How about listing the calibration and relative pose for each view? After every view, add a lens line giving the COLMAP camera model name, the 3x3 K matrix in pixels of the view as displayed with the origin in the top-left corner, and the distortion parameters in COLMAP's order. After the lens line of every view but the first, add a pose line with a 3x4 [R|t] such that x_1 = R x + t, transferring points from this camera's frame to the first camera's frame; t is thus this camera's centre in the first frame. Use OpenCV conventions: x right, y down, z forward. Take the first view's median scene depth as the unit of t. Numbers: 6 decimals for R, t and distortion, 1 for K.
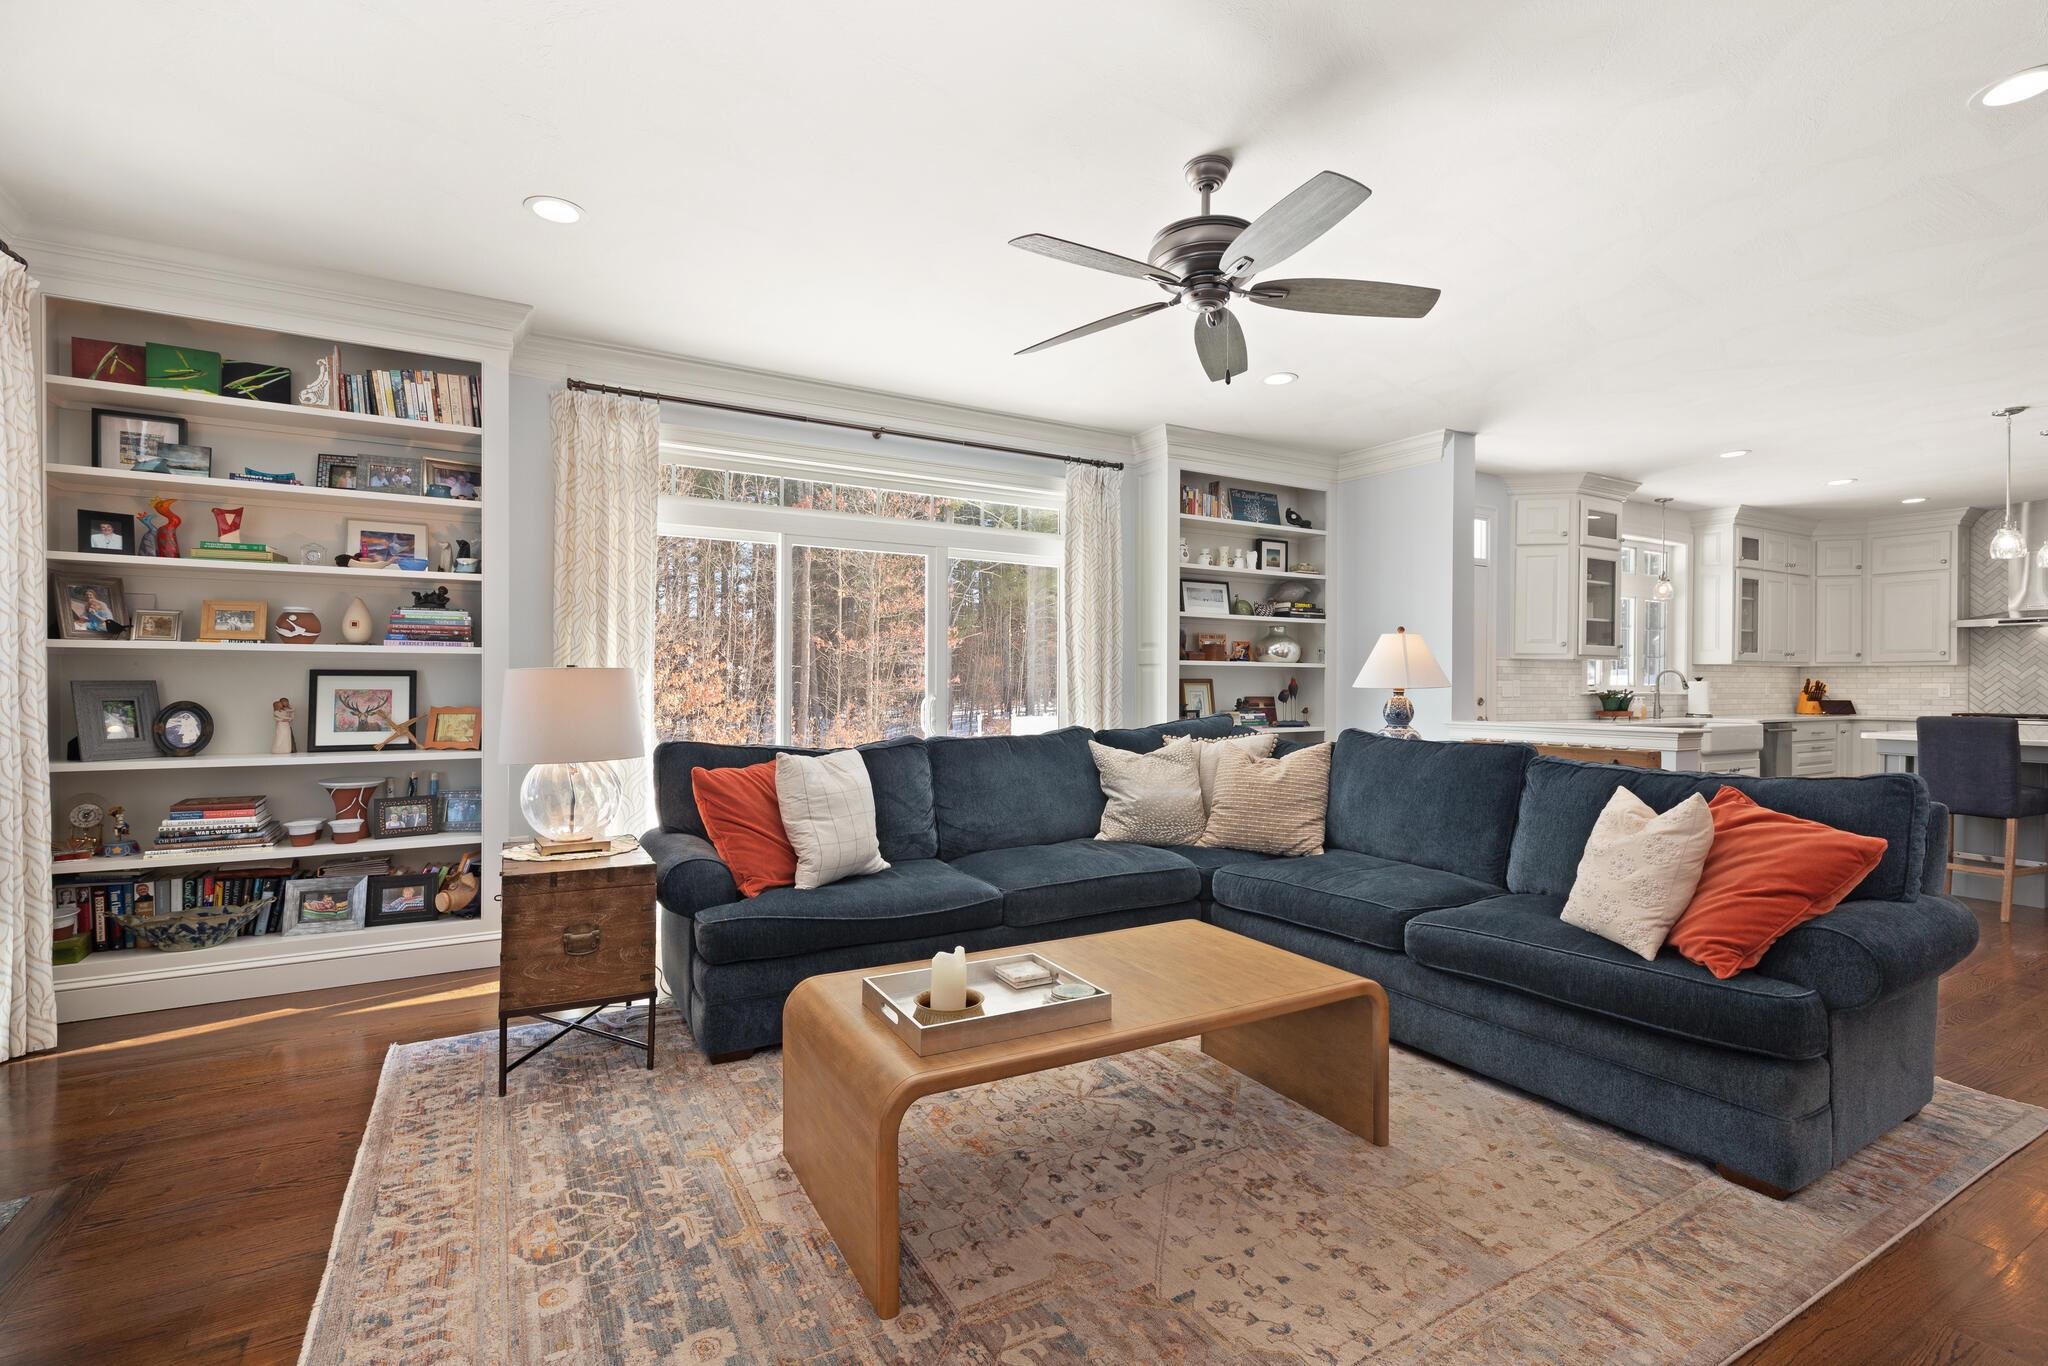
lens RADIAL K [[945.0, 0, 1014.1], [0, 945.0, 688.2], [0, 0, 1]] dist [0.011709, -0.002729]
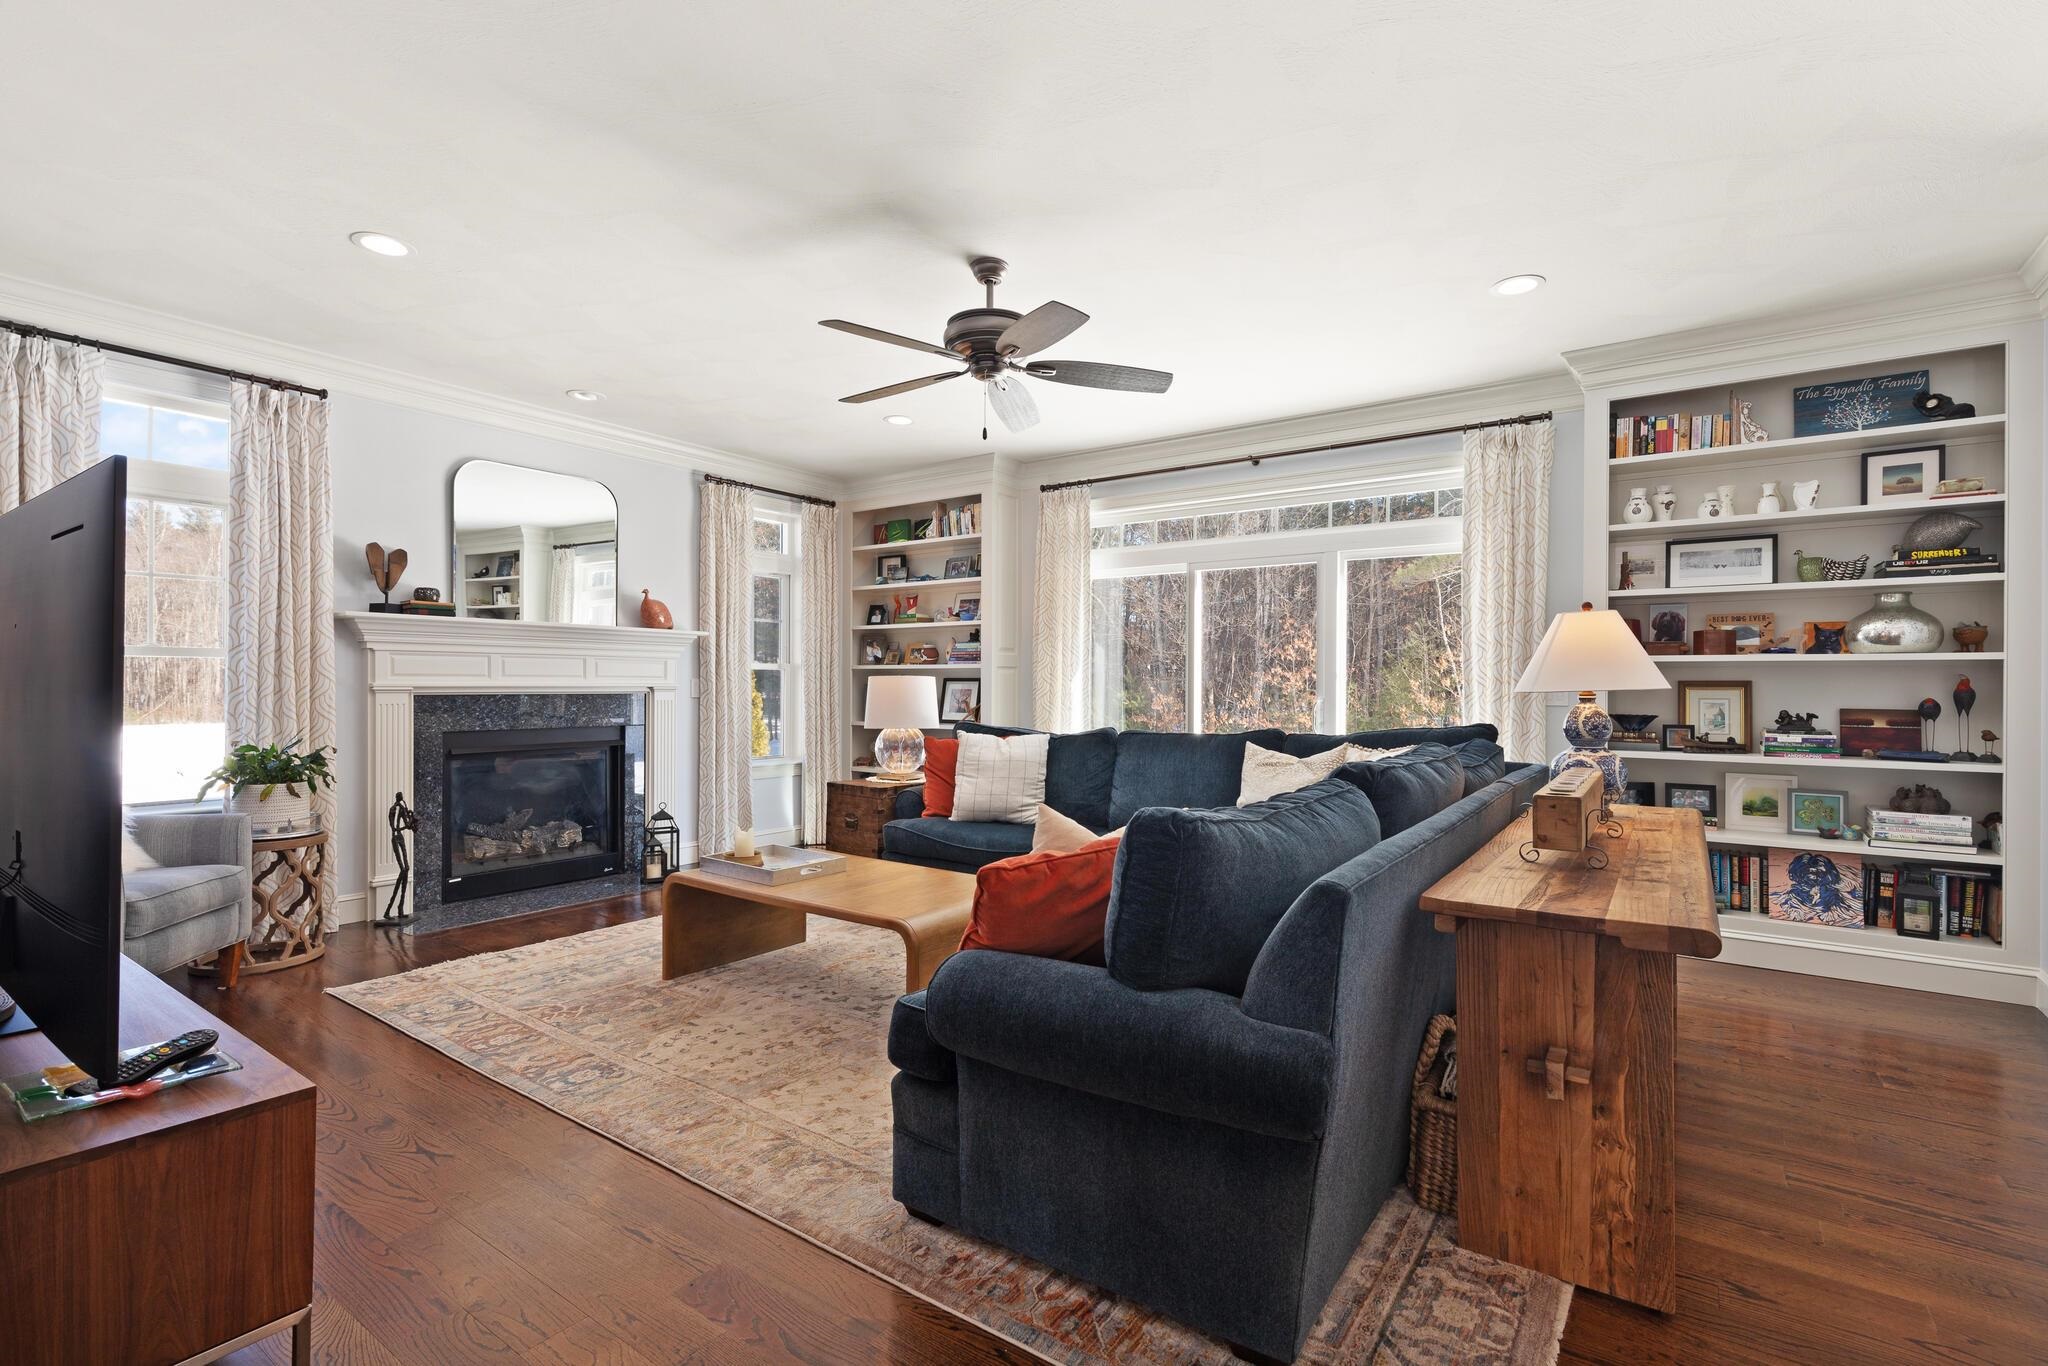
lens RADIAL K [[945.0, 0, 1020.4], [0, 945.0, 674.2], [0, 0, 1]] dist [0.011709, -0.002729]
pose [[0.397194, -0.011456, -0.917663, 0.660538], [-0.009364, 0.999819, -0.016535, 0.001468], [0.917687, 0.015161, 0.397015, 0.270139]]
